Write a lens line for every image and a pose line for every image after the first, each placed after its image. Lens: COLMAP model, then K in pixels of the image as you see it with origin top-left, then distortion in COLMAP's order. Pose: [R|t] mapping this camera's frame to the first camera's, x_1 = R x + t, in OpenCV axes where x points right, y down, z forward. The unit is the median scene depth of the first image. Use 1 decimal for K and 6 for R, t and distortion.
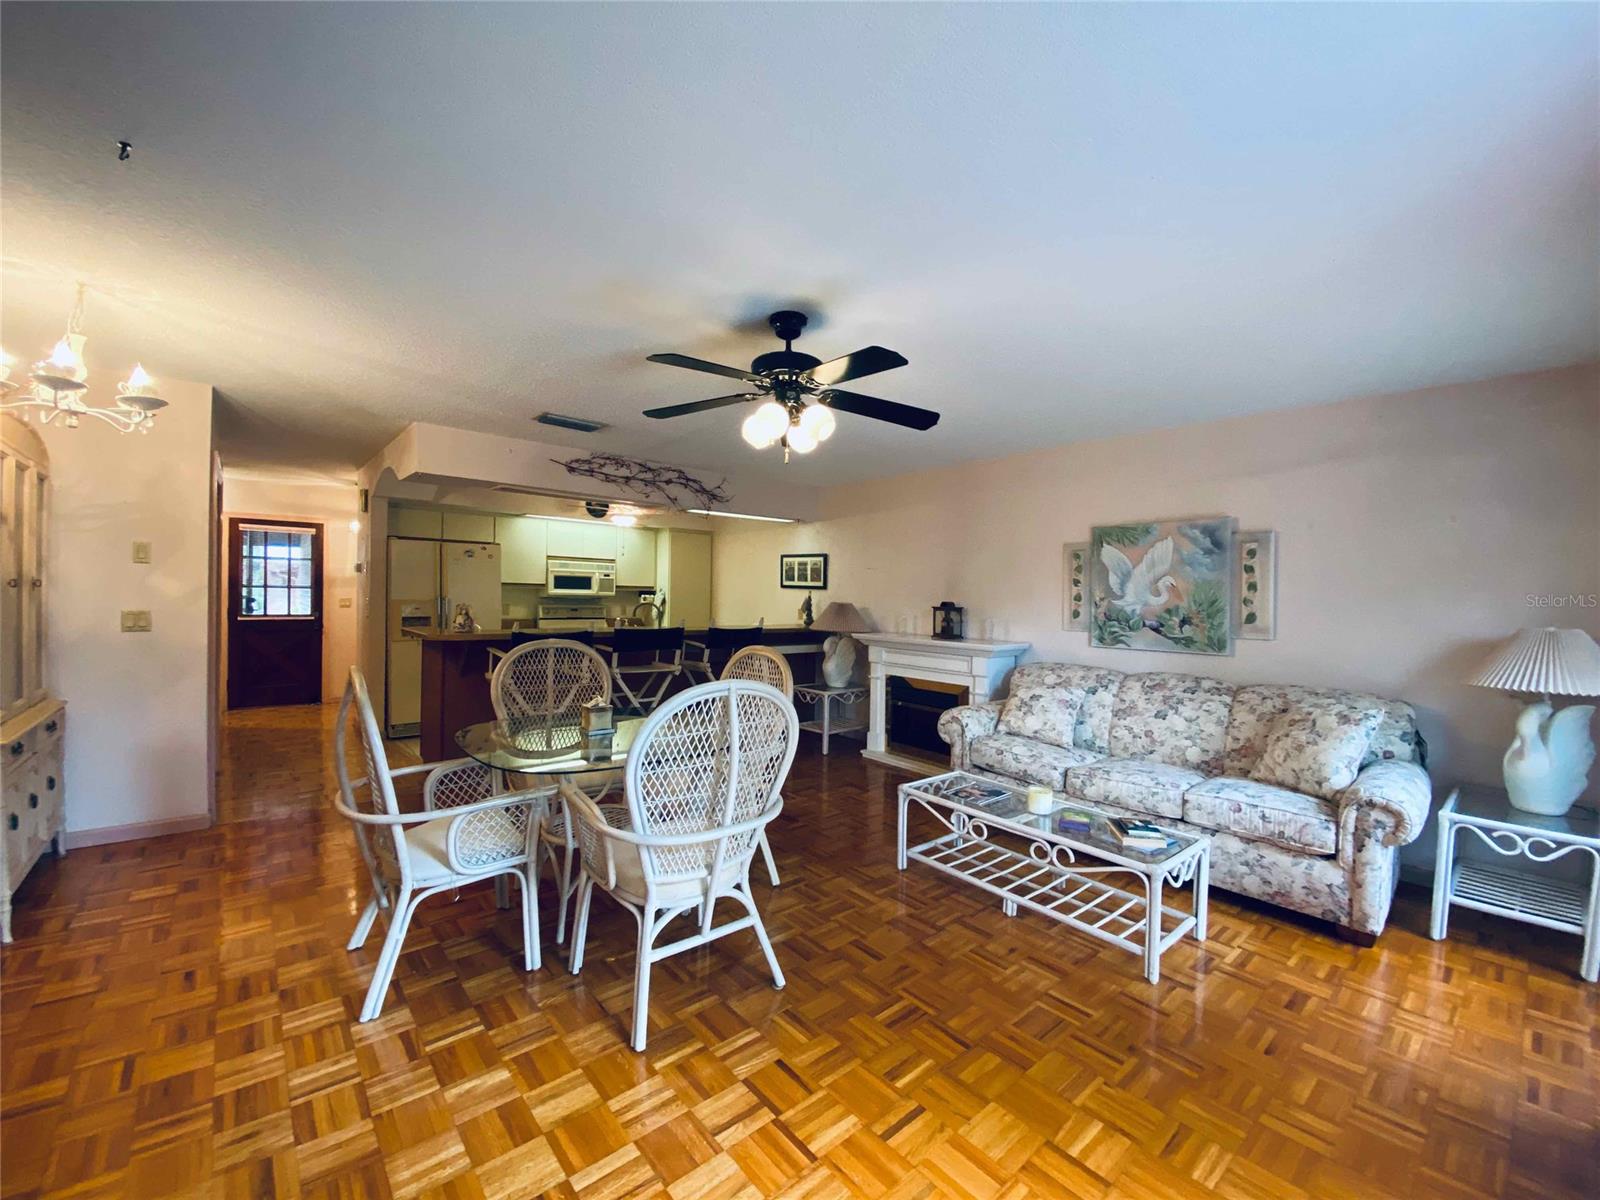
lens RADIAL K [[651.0, 0, 786.8], [0, 651.0, 605.4], [0, 0, 1]] dist [0.012917, -0.002513]
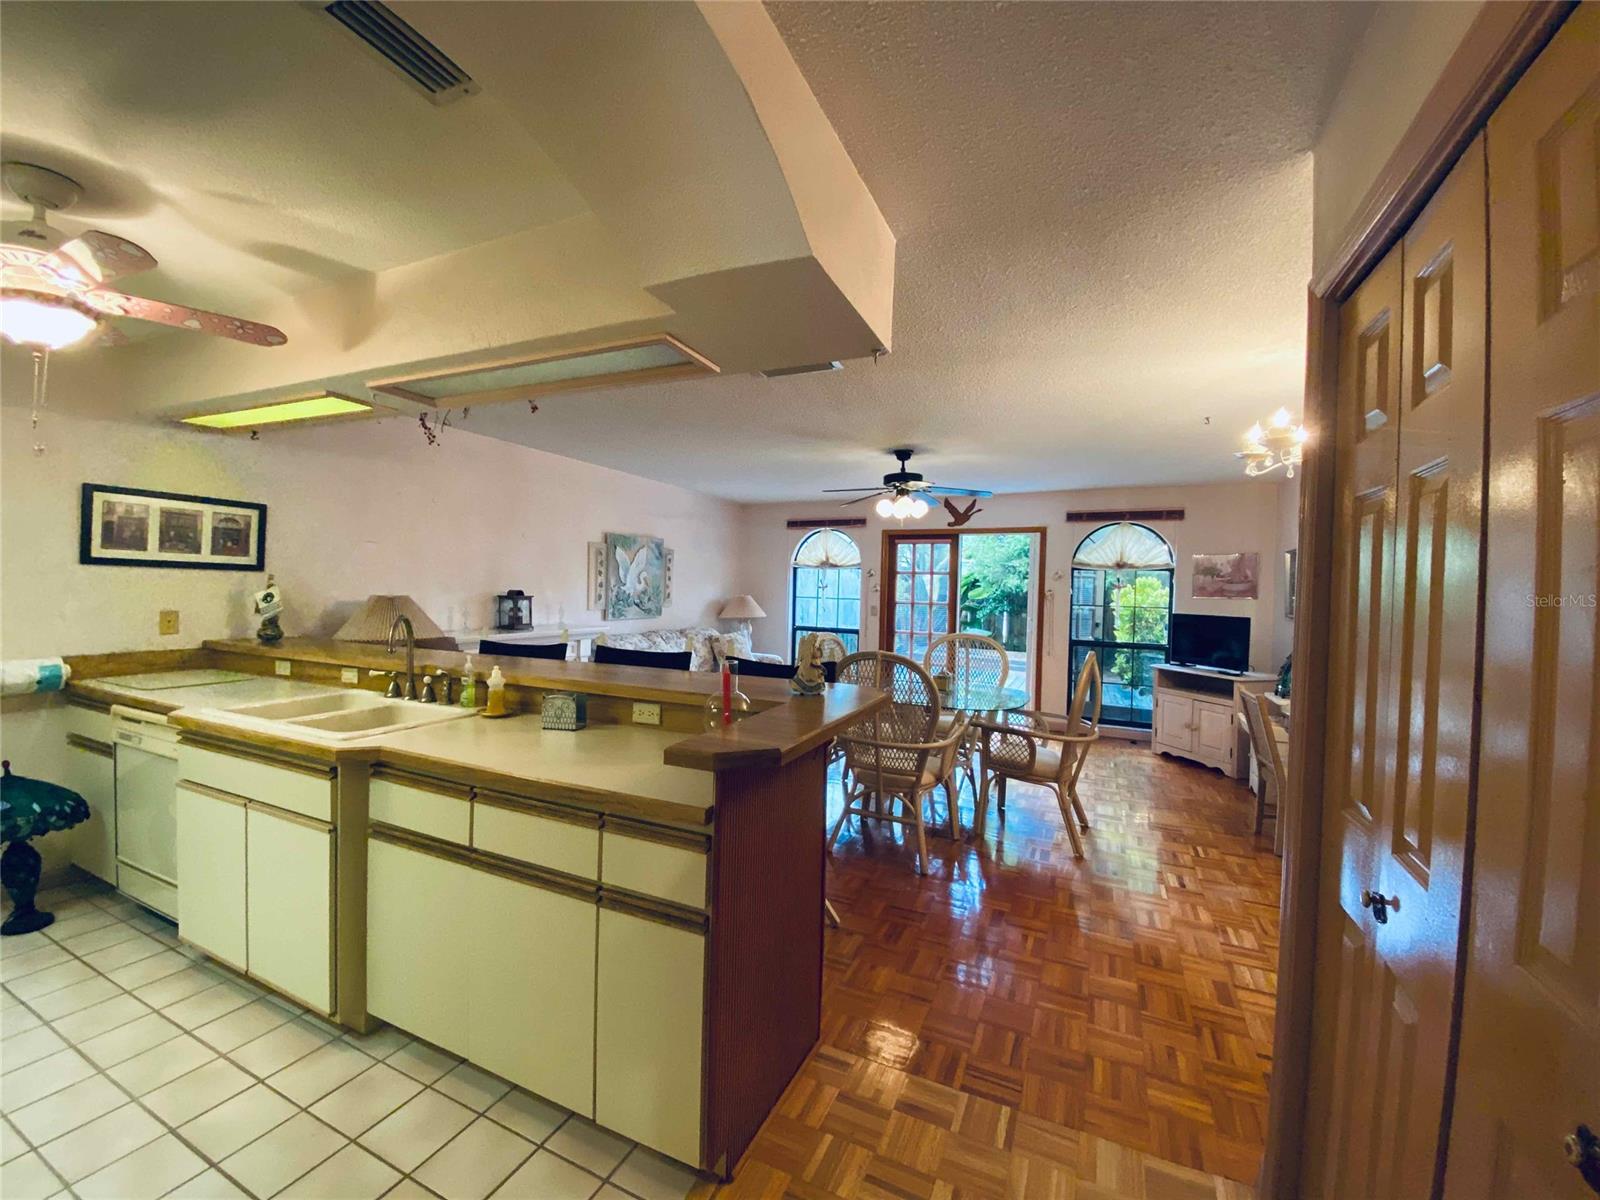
lens RADIAL K [[651.0, 0, 797.7], [0, 651.0, 602.0], [0, 0, 1]] dist [0.012917, -0.002513]
pose [[-0.423379, -0.056841, 0.904168, -0.977797], [-0.024407, 0.998383, 0.051335, -0.058284], [-0.905624, -0.000334, -0.424082, 1.278175]]
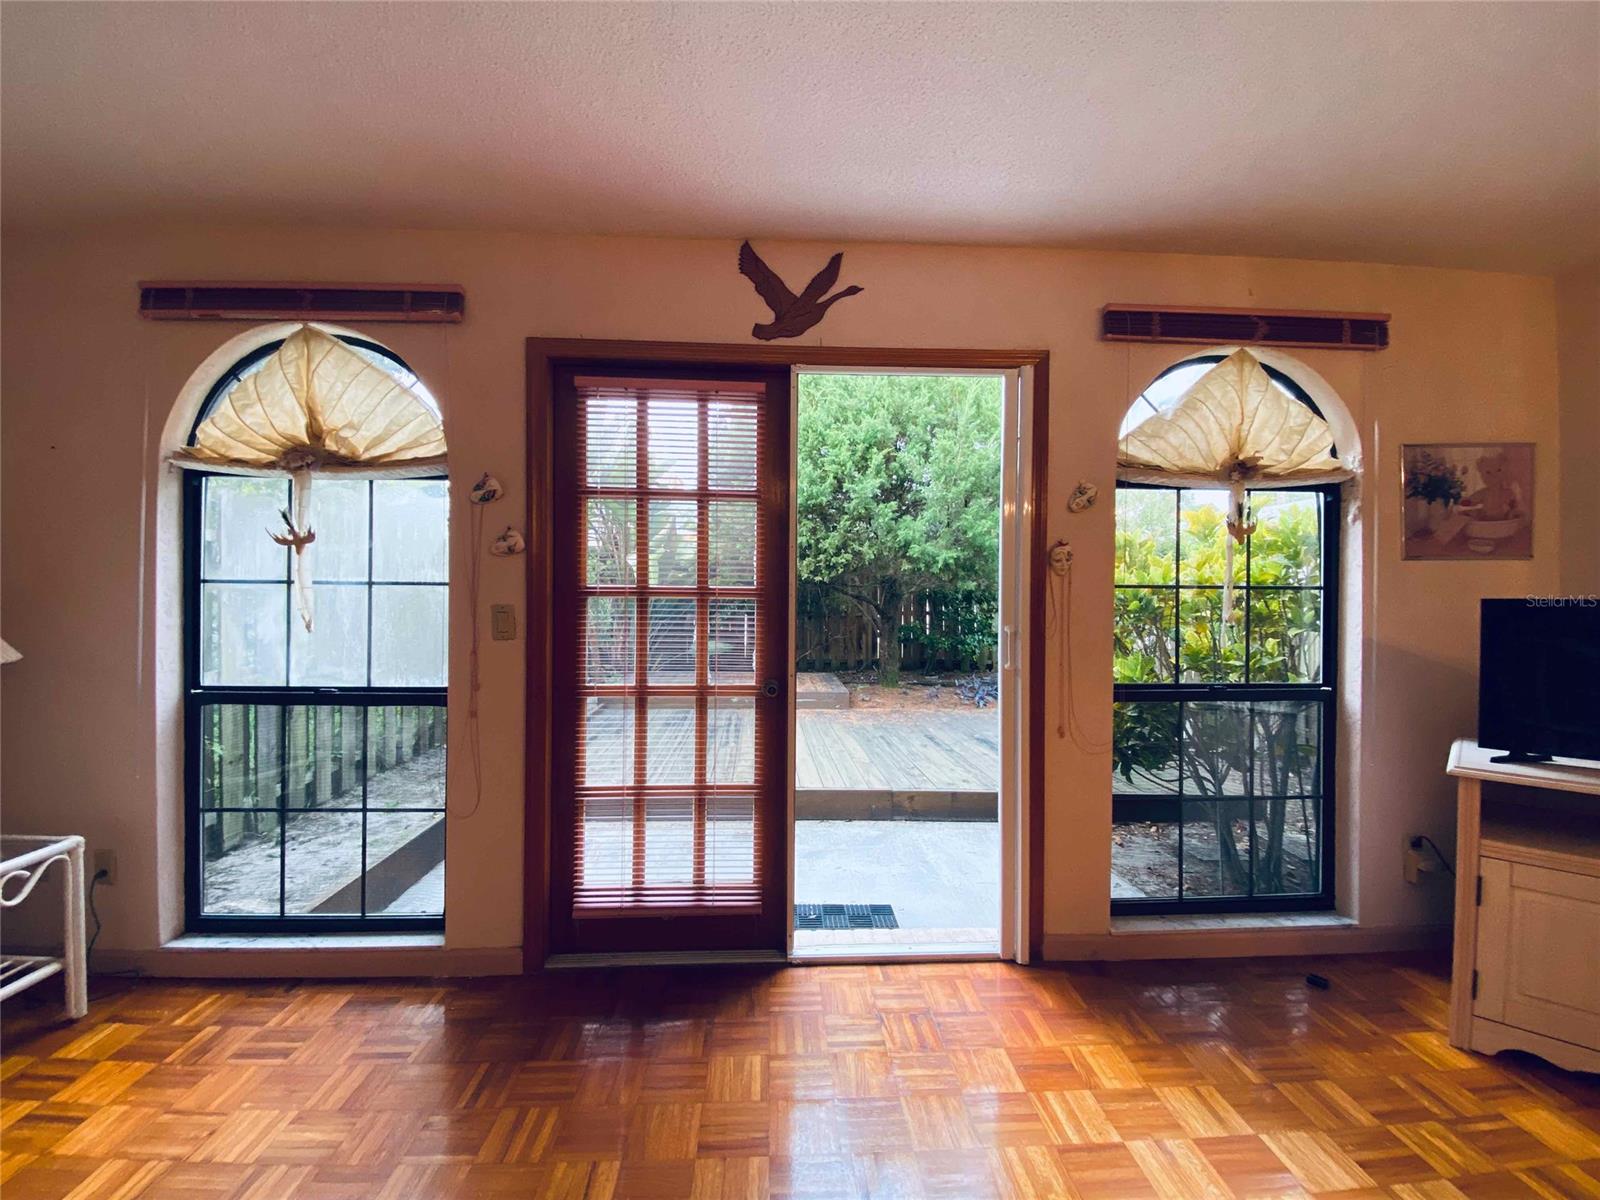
lens RADIAL K [[651.0, 0, 805.5], [0, 651.0, 603.3], [0, 0, 1]] dist [0.012917, -0.002513]
pose [[-0.796868, -0.038660, 0.602915, 0.053371], [-0.021990, 0.999145, 0.035002, 0.015776], [-0.603753, 0.014634, -0.797037, 0.592975]]
